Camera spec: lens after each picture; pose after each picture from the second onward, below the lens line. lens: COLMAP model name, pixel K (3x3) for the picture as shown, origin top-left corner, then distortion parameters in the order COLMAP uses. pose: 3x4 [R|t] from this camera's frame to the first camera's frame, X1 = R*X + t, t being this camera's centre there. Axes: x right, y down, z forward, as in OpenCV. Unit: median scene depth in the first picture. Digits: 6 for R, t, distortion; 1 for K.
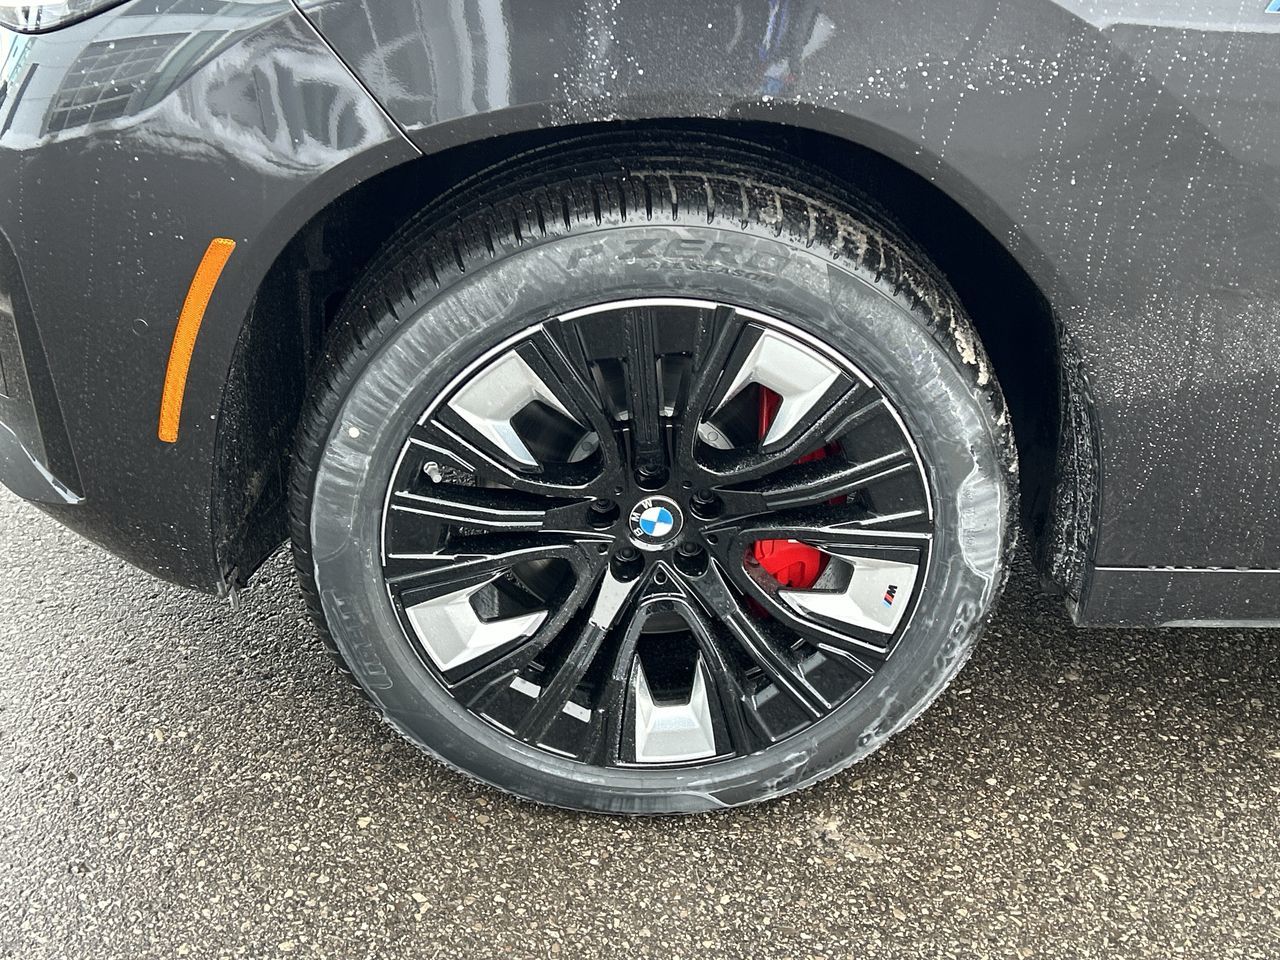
lens RADIAL K [[1698.1, 0, 653.1], [0, 1698.1, 477.9], [0, 0, 1]] dist [0.087744, 0.000000]
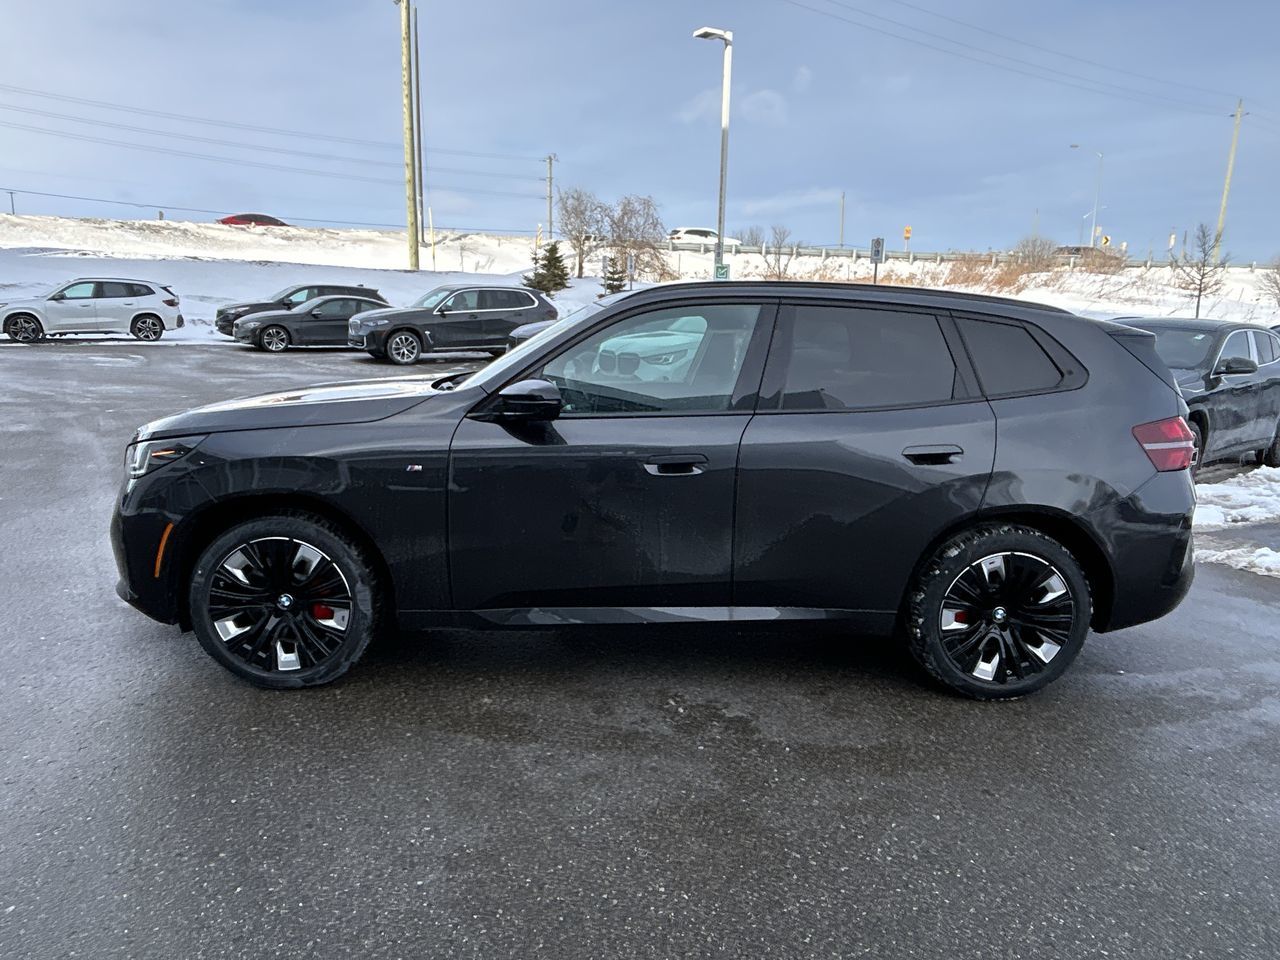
lens RADIAL K [[874.4, 0, 646.3], [0, 874.4, 479.8], [0, 0, 1]] dist [0.006068, -0.020308]
pose [[0.999449, -0.002764, 0.033074, 0.760631], [0.013550, 0.943667, -0.330620, 0.436192], [-0.030297, 0.330886, 0.943184, -0.990676]]
